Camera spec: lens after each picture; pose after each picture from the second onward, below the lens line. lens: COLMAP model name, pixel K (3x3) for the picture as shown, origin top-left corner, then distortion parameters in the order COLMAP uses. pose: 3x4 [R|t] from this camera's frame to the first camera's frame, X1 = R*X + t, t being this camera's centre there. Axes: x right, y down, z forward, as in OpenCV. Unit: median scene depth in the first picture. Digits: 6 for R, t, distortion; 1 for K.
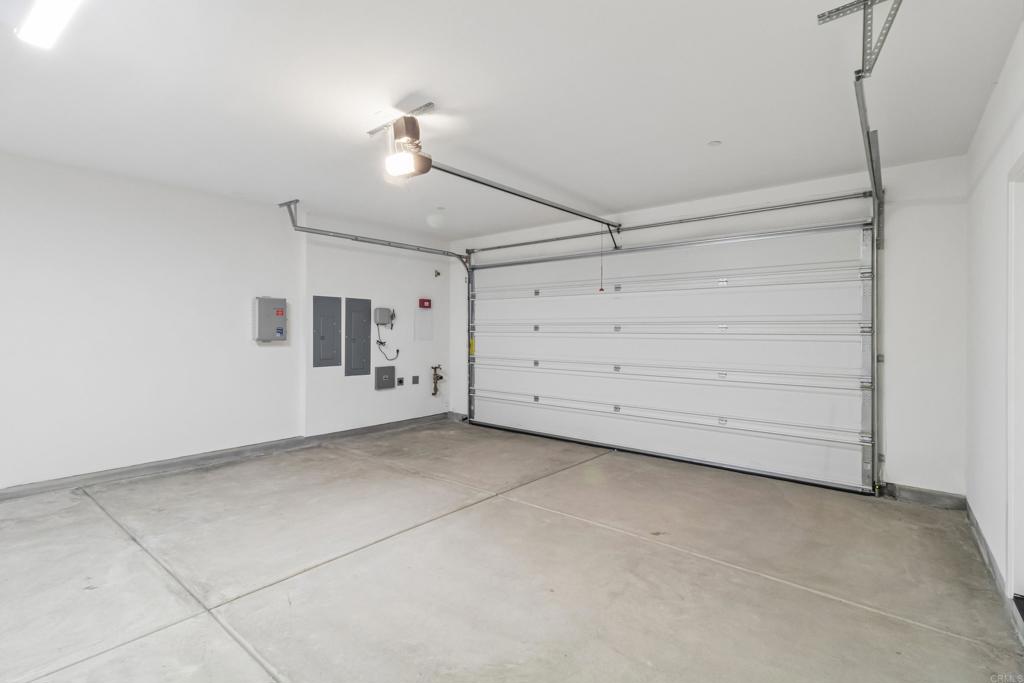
lens RADIAL K [[472.9, 0, 509.1], [0, 472.9, 329.8], [0, 0, 1]] dist [0.005139, 0.000220]
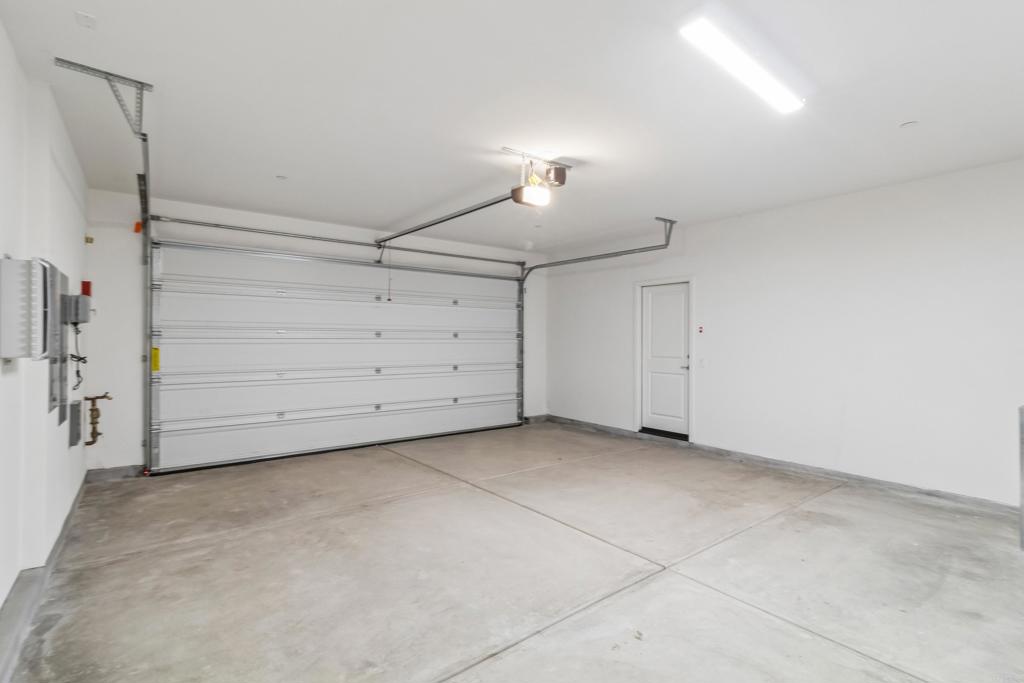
lens RADIAL K [[472.9, 0, 509.1], [0, 472.9, 329.8], [0, 0, 1]] dist [0.005139, 0.000220]
pose [[0.237473, 0.013525, 0.971300, -1.039212], [-0.006124, 0.999904, -0.012426, -0.002831], [-0.971375, -0.002997, 0.237533, 0.596686]]
